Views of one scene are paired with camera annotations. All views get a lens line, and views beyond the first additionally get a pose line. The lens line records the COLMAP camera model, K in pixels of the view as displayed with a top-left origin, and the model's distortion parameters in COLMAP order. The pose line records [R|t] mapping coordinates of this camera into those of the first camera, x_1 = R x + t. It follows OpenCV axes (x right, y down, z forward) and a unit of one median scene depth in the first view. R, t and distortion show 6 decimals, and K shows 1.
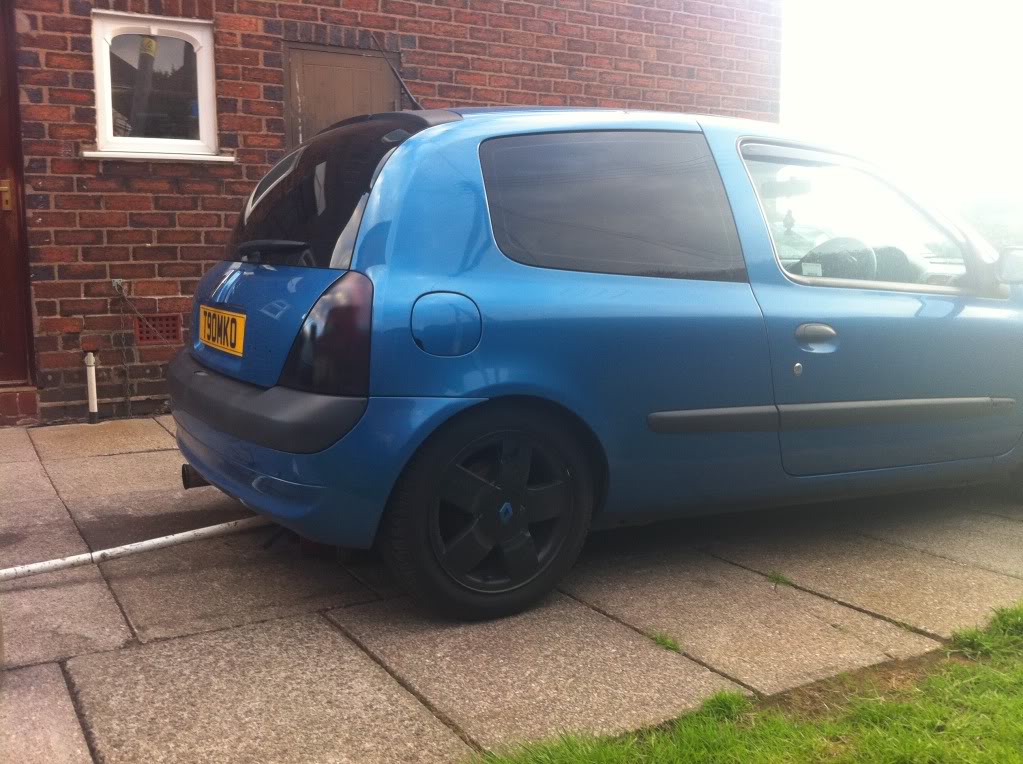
lens RADIAL K [[984.1, 0, 515.4], [0, 984.1, 380.6], [0, 0, 1]] dist [0.019082, -0.098940]
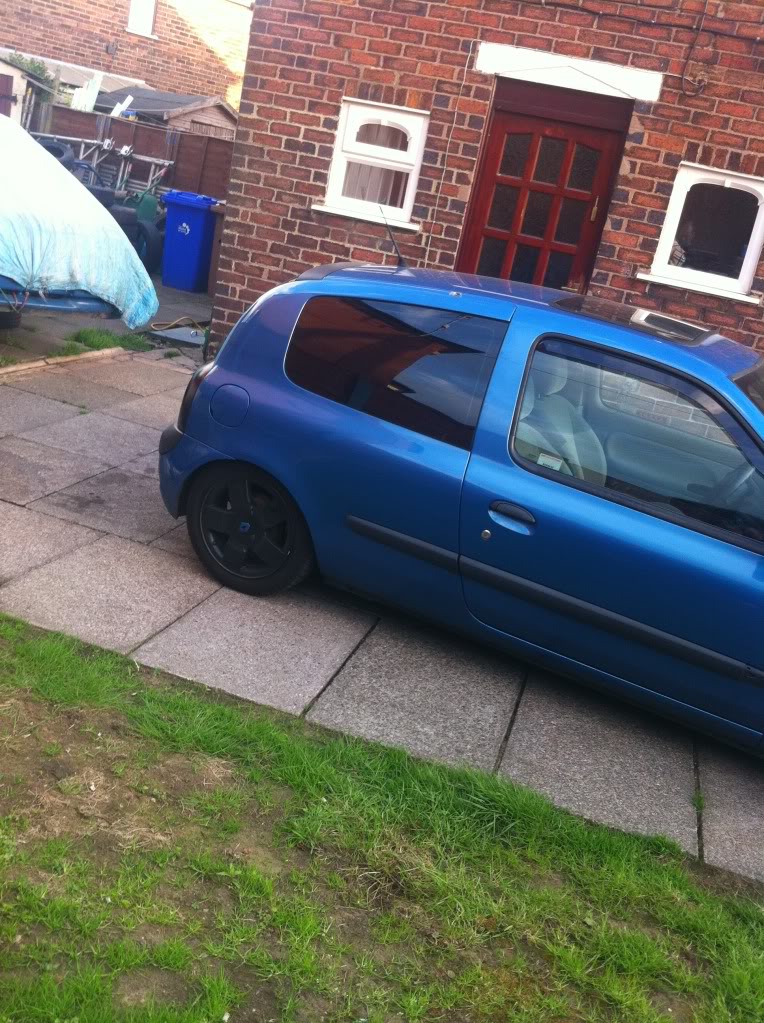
lens RADIAL K [[1004.0, 0, 366.6], [0, 1004.0, 515.9], [0, 0, 1]] dist [0.023978, -0.208986]
pose [[0.651547, 0.360578, -0.667436, 0.294709], [-0.291678, 0.931256, 0.218371, -0.120463], [0.700294, 0.052397, 0.711929, -0.135860]]
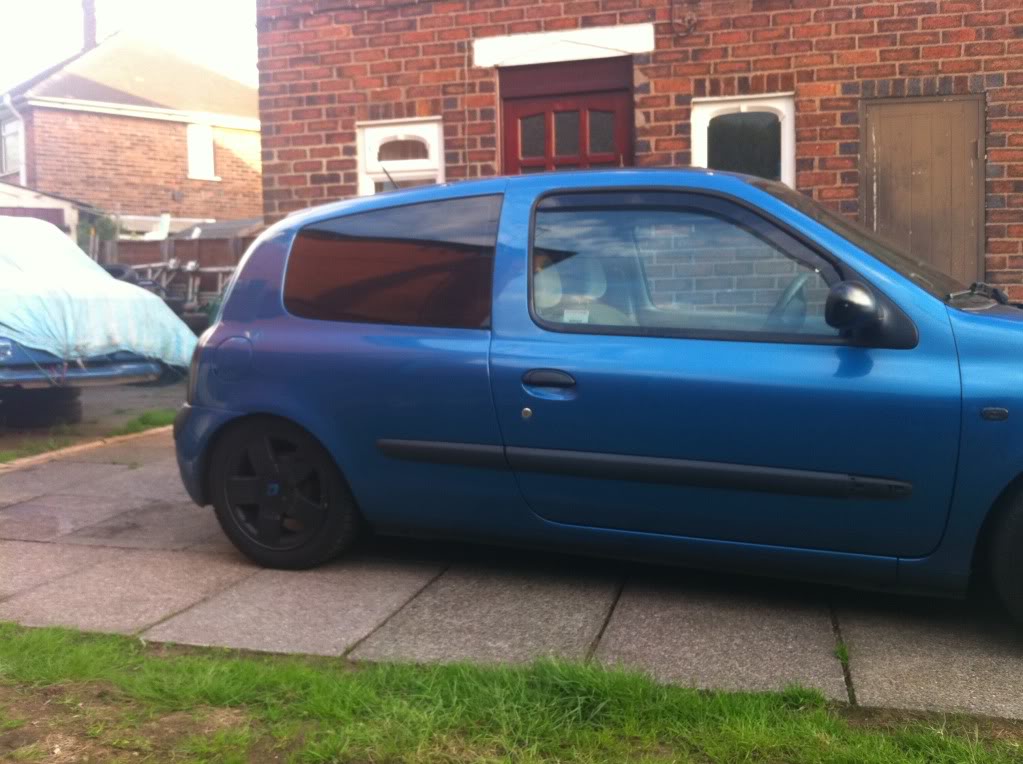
lens RADIAL K [[1004.0, 0, 511.5], [0, 1004.0, 382.0], [0, 0, 1]] dist [0.023978, -0.208986]
pose [[0.696207, 0.046043, -0.716363, 0.316824], [-0.079258, 0.996770, -0.012962, 0.007590], [0.713453, 0.065802, 0.697607, -0.014314]]
